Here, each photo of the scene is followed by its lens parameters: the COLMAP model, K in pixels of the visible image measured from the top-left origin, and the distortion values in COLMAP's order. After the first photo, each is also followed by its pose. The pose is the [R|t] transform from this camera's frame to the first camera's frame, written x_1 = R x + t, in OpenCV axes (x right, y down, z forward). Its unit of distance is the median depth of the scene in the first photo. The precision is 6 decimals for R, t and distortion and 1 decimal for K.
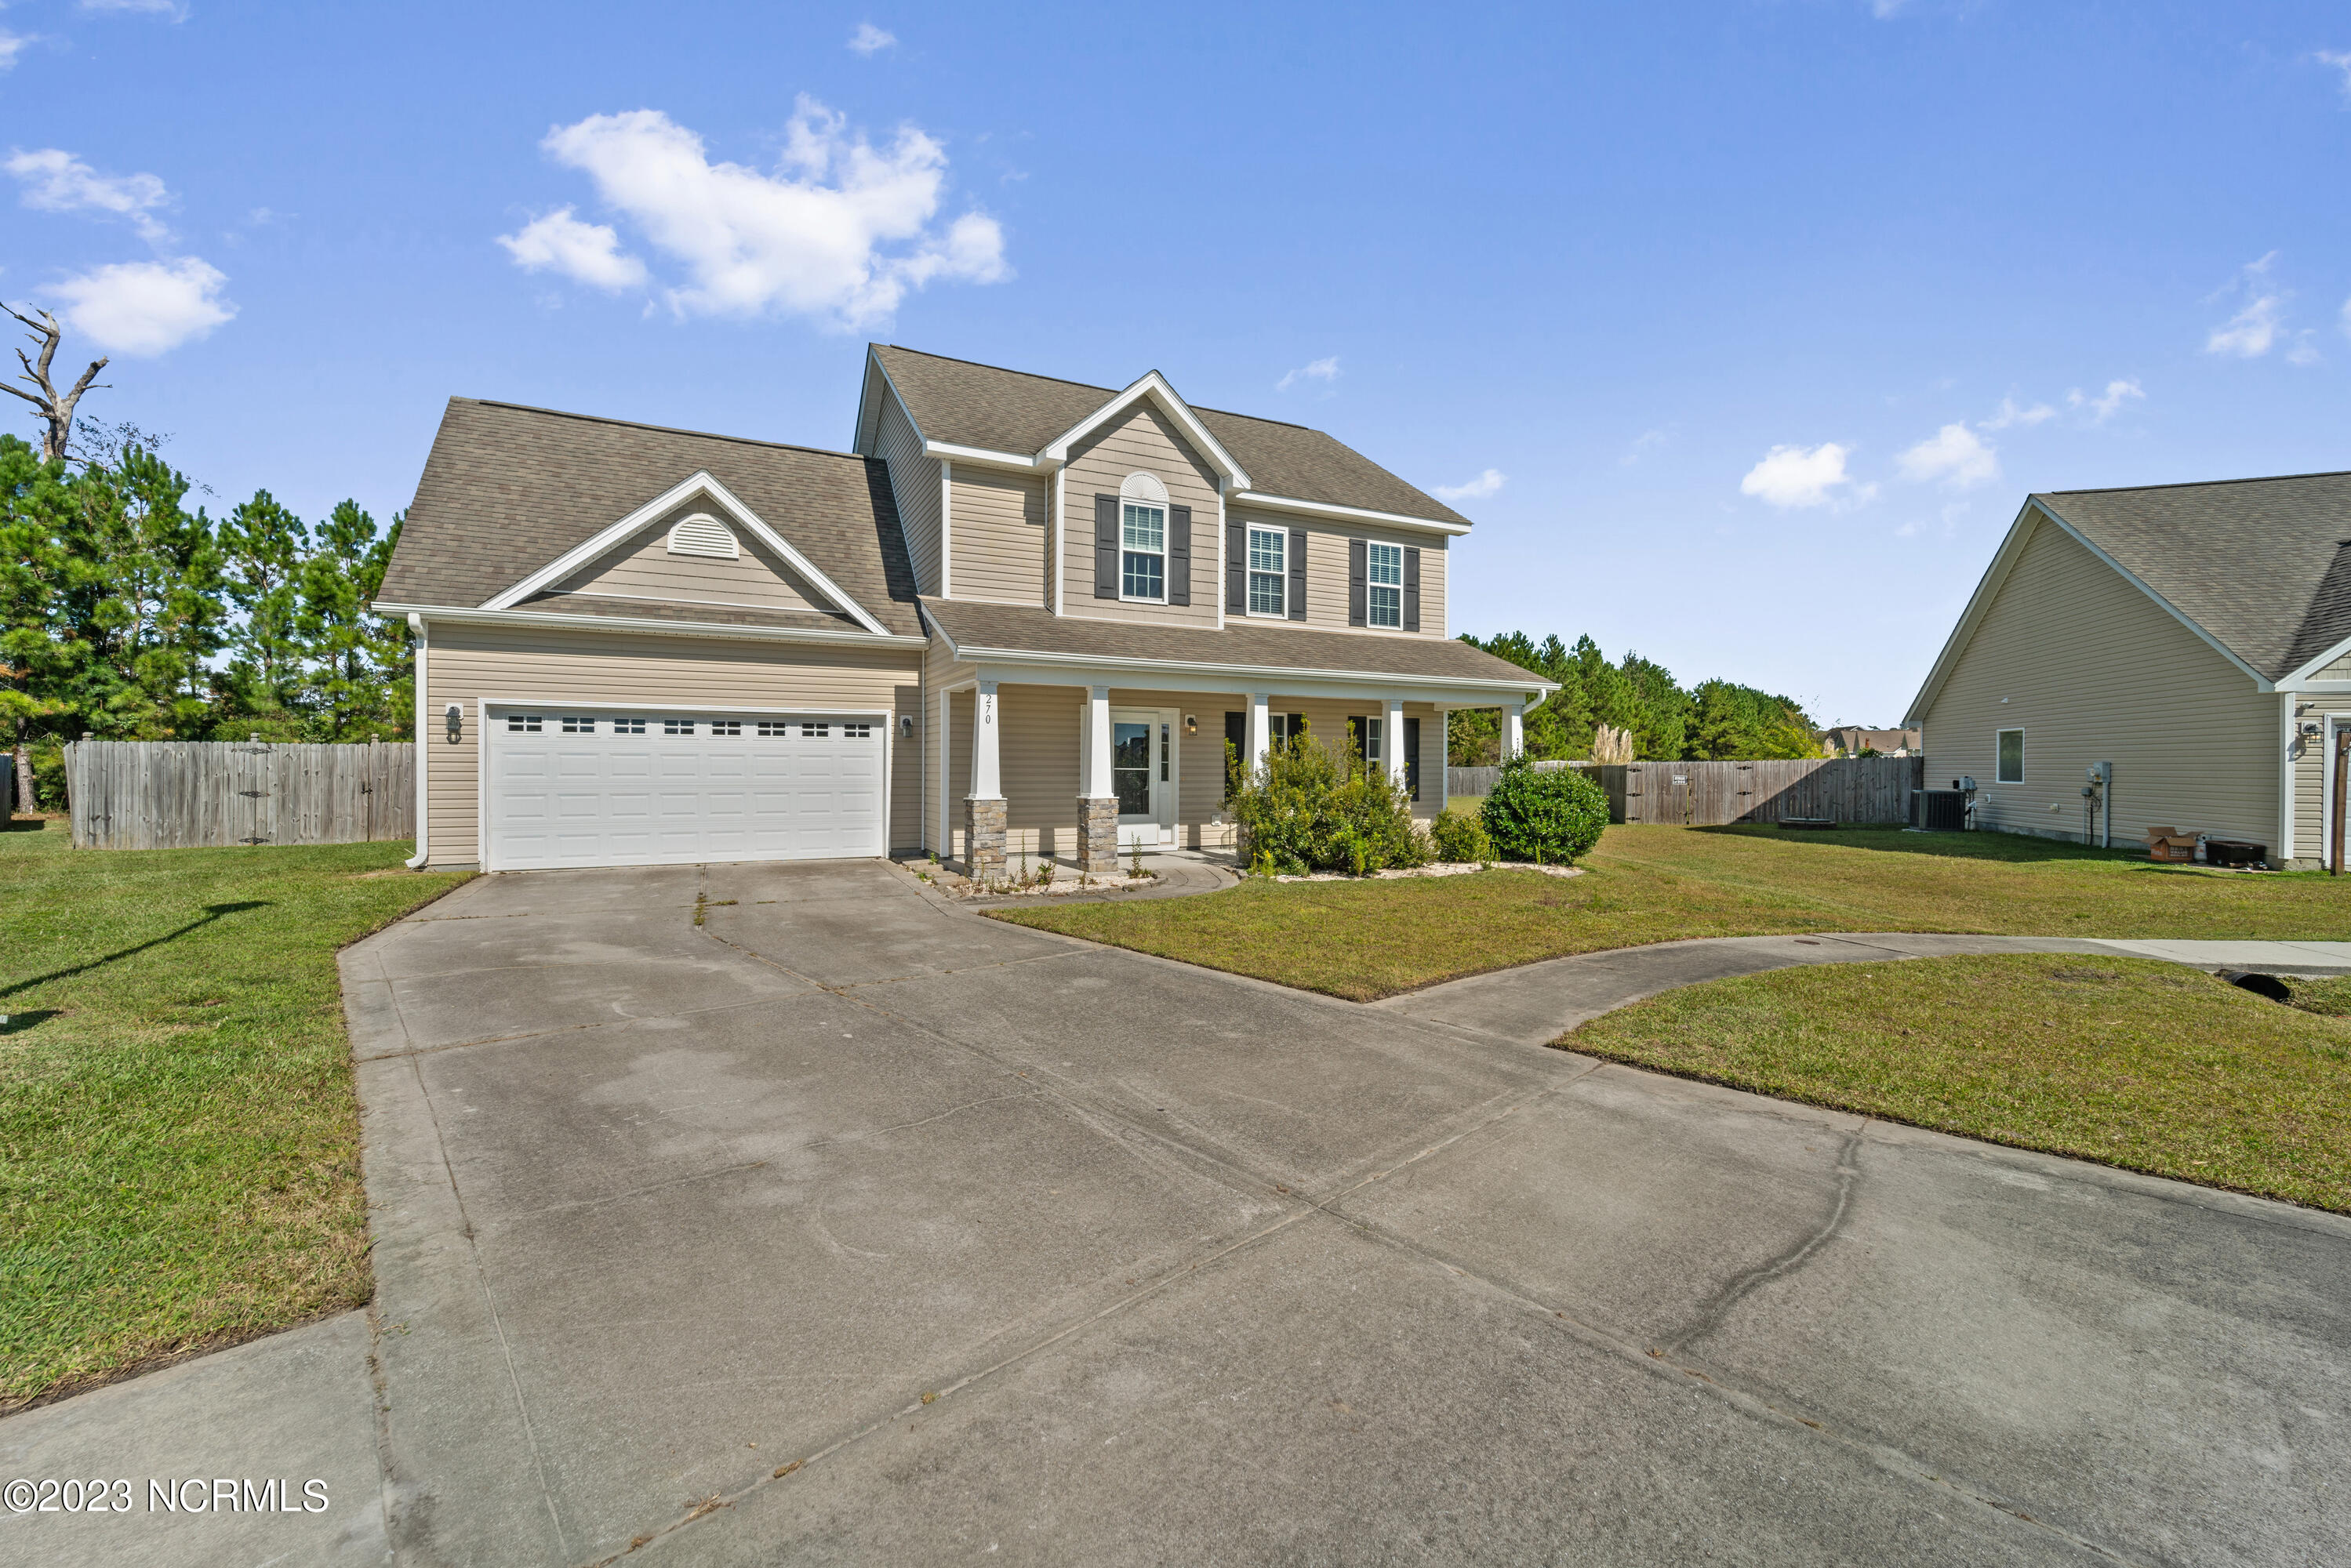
lens RADIAL K [[957.0, 0, 1183.8], [0, 957.0, 770.8], [0, 0, 1]] dist [0.000838, -0.000801]
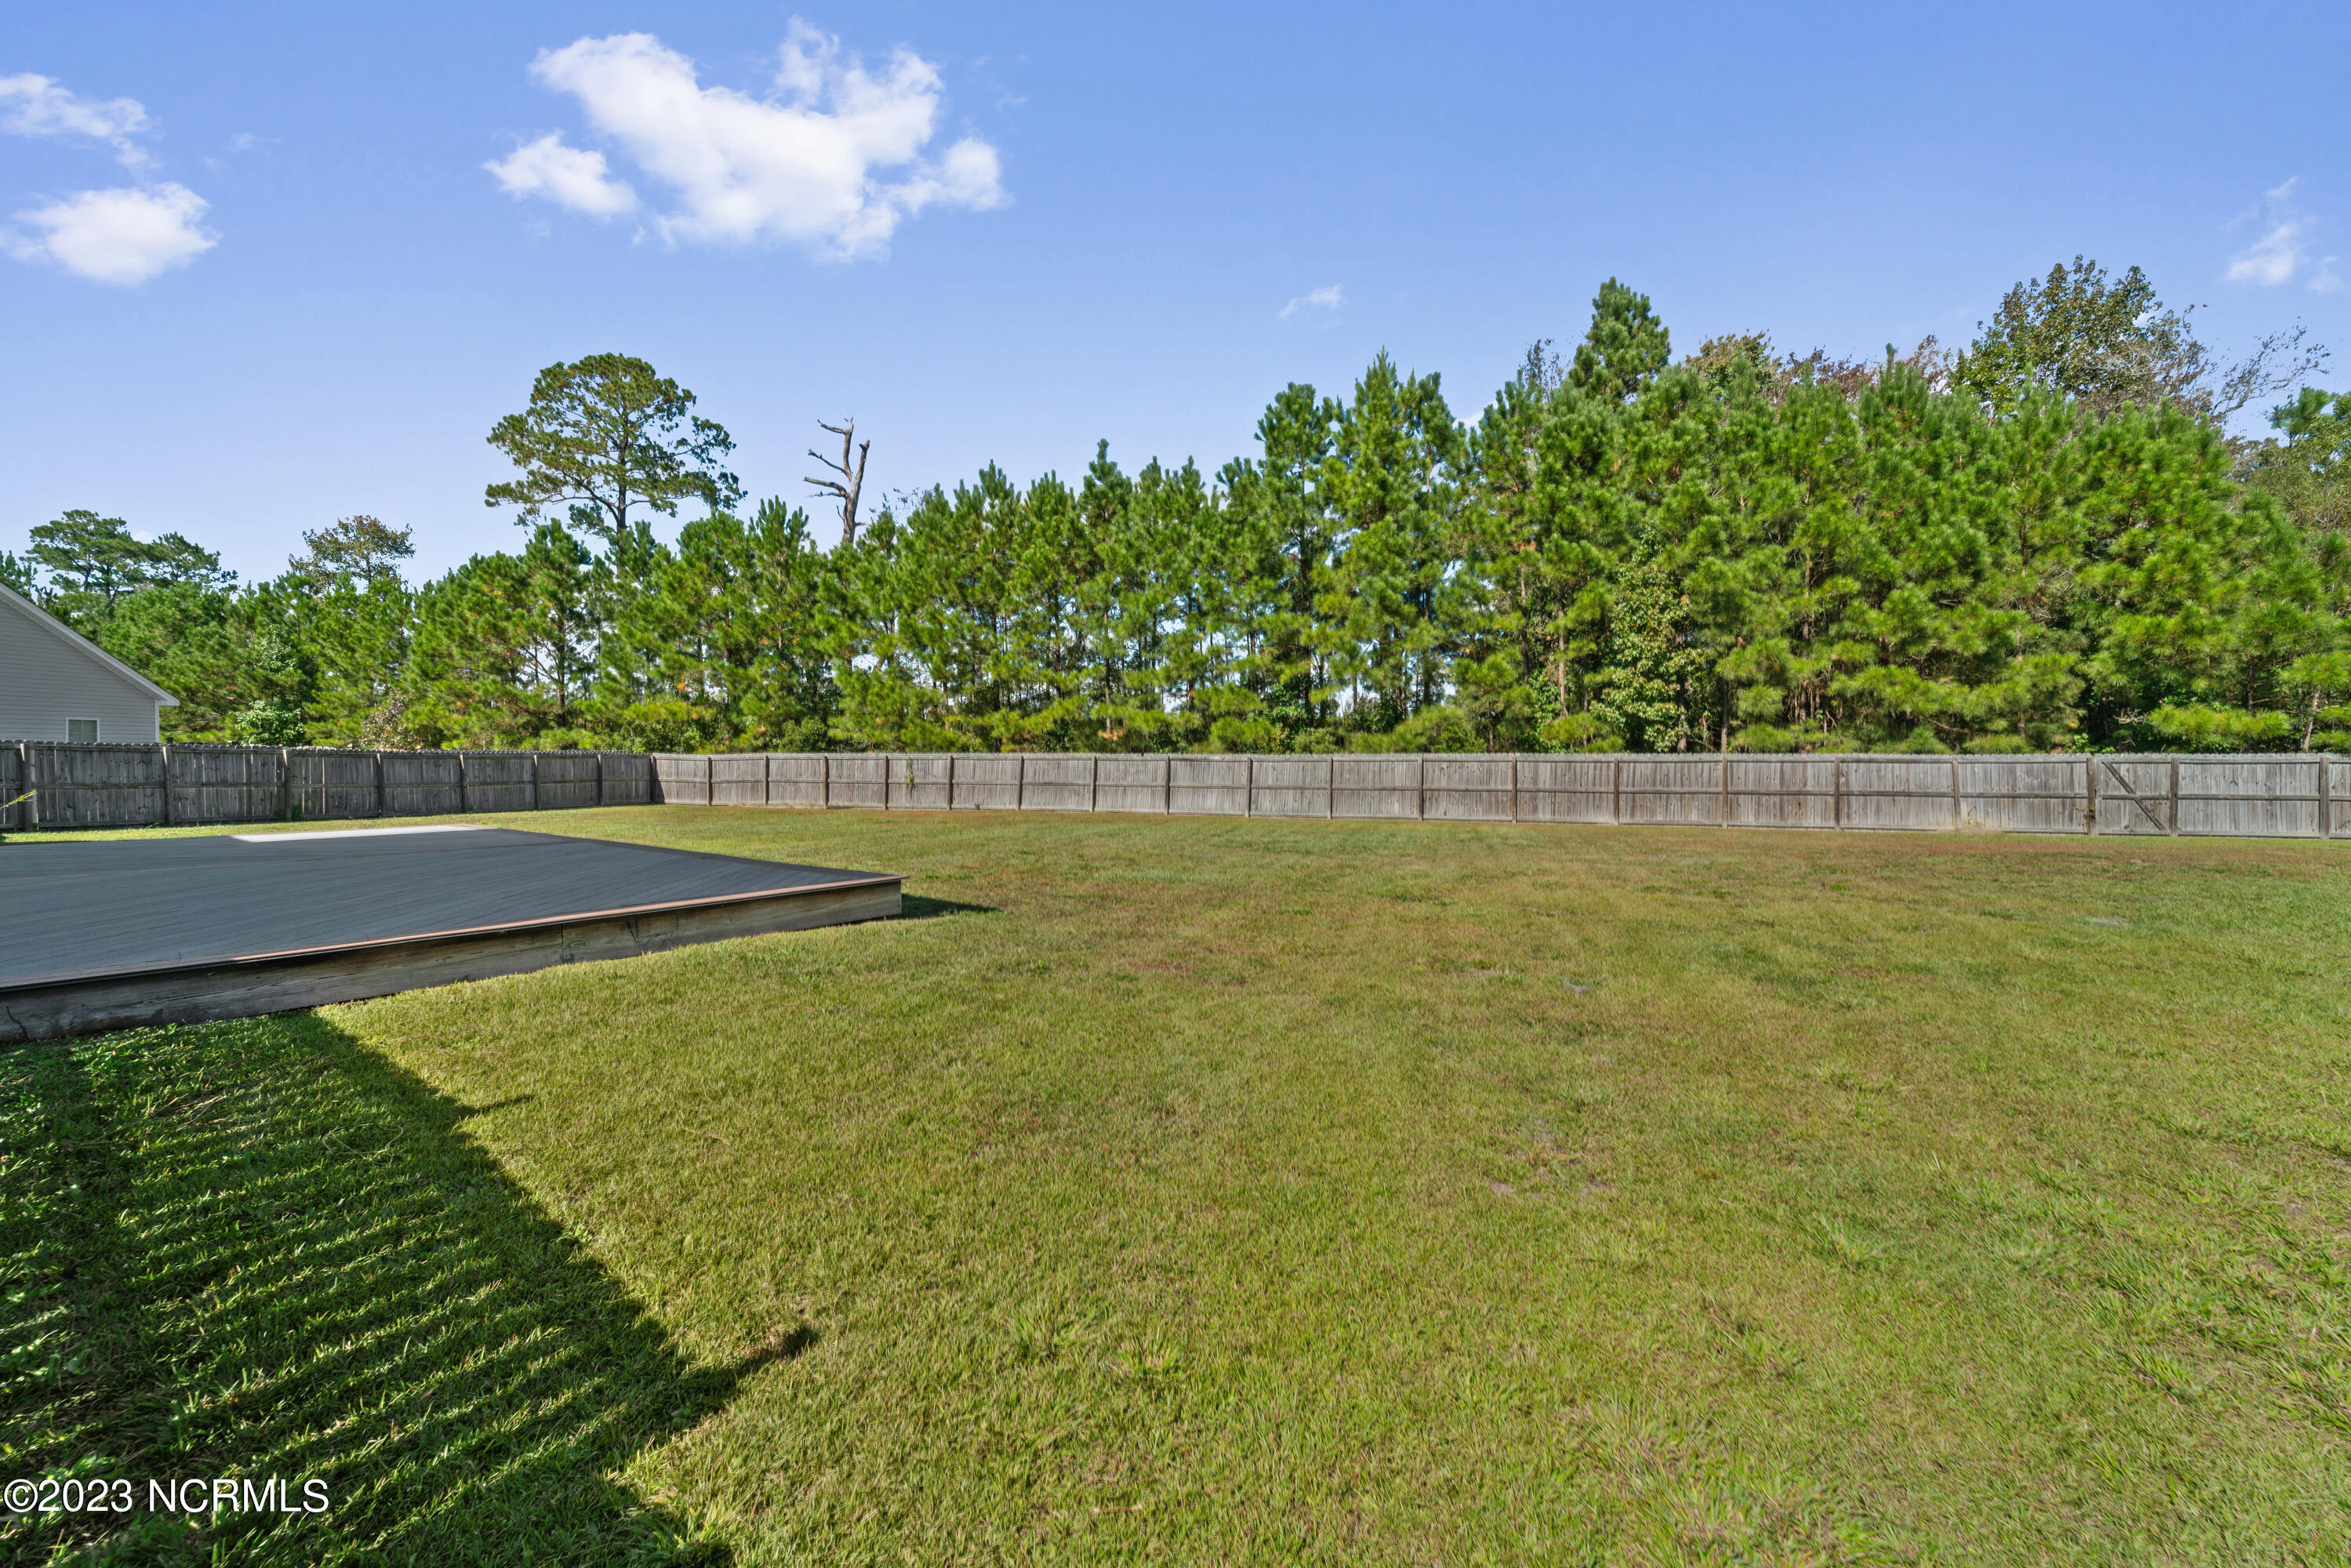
lens RADIAL K [[957.0, 0, 1135.6], [0, 957.0, 754.7], [0, 0, 1]] dist [0.000838, -0.000801]
pose [[0.414979, -0.000203, -0.909831, 0.469839], [0.008334, 0.999959, 0.003578, -0.015269], [0.909793, -0.009067, 0.414964, 1.849258]]
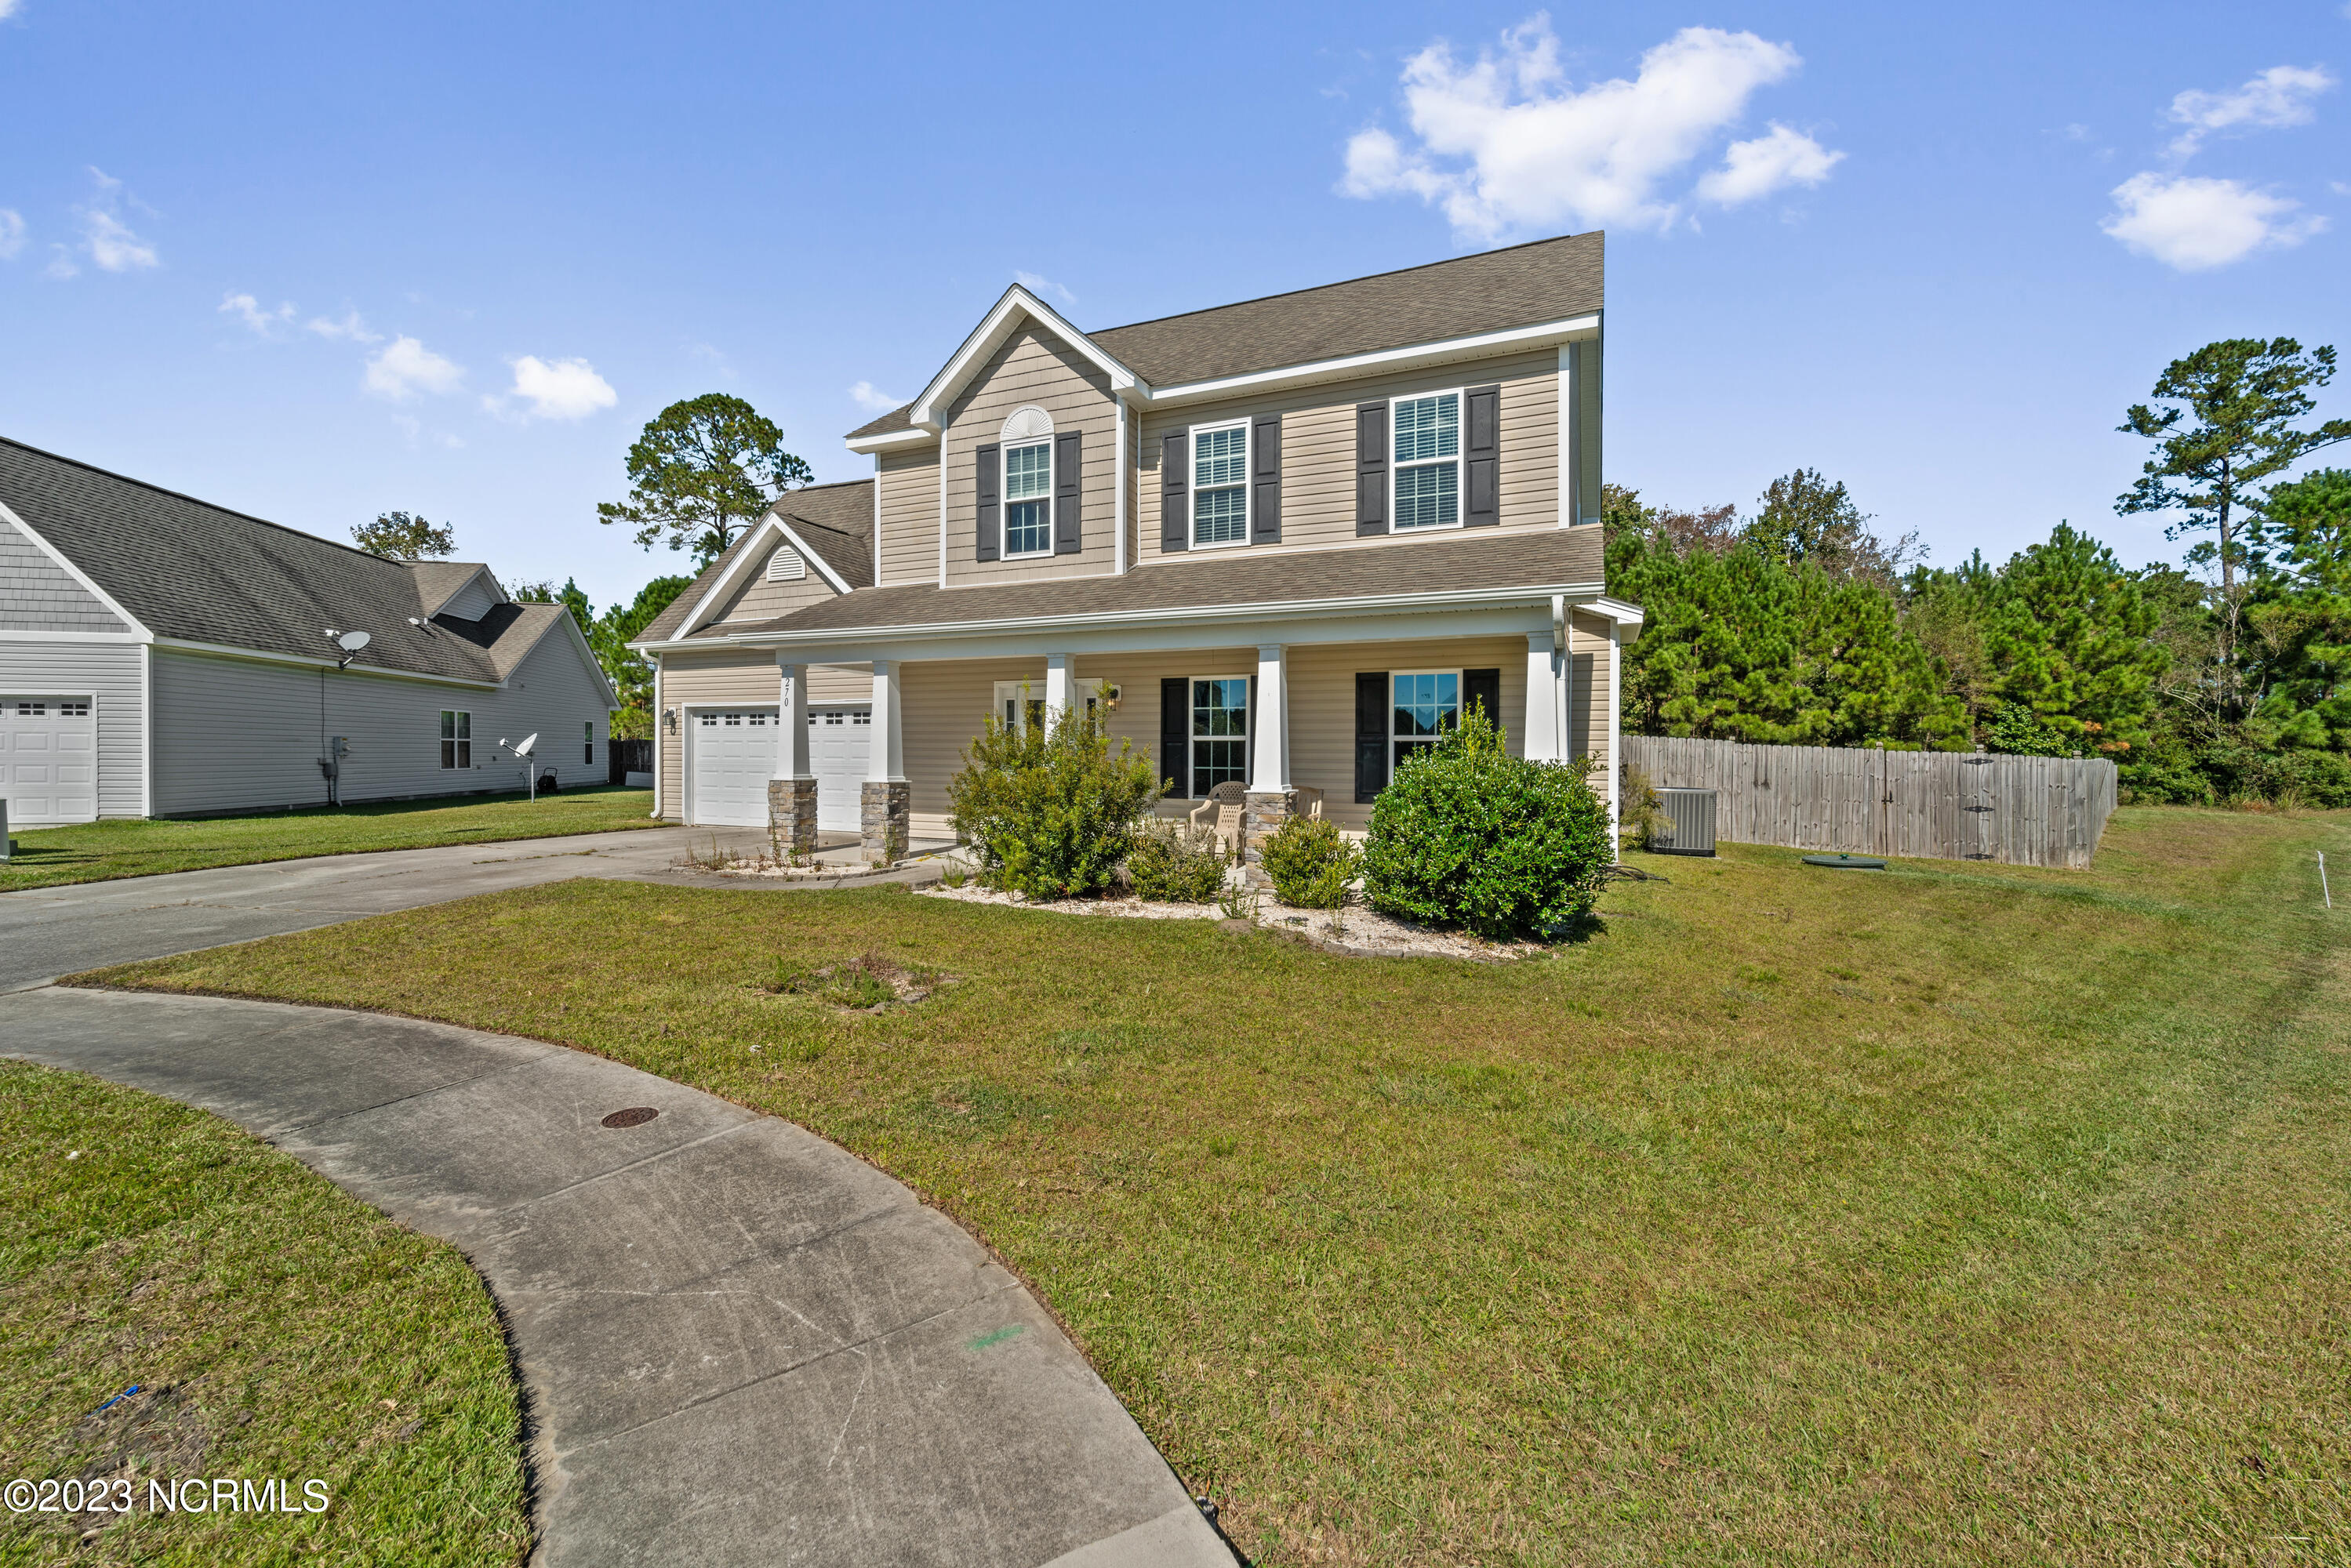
lens RADIAL K [[957.0, 0, 1165.1], [0, 957.0, 764.9], [0, 0, 1]] dist [0.000838, -0.000801]
pose [[0.622713, 0.007595, -0.782413, 0.705251], [-0.006102, 0.999970, 0.004851, 0.004905], [0.782427, 0.001753, 0.622740, 0.558582]]
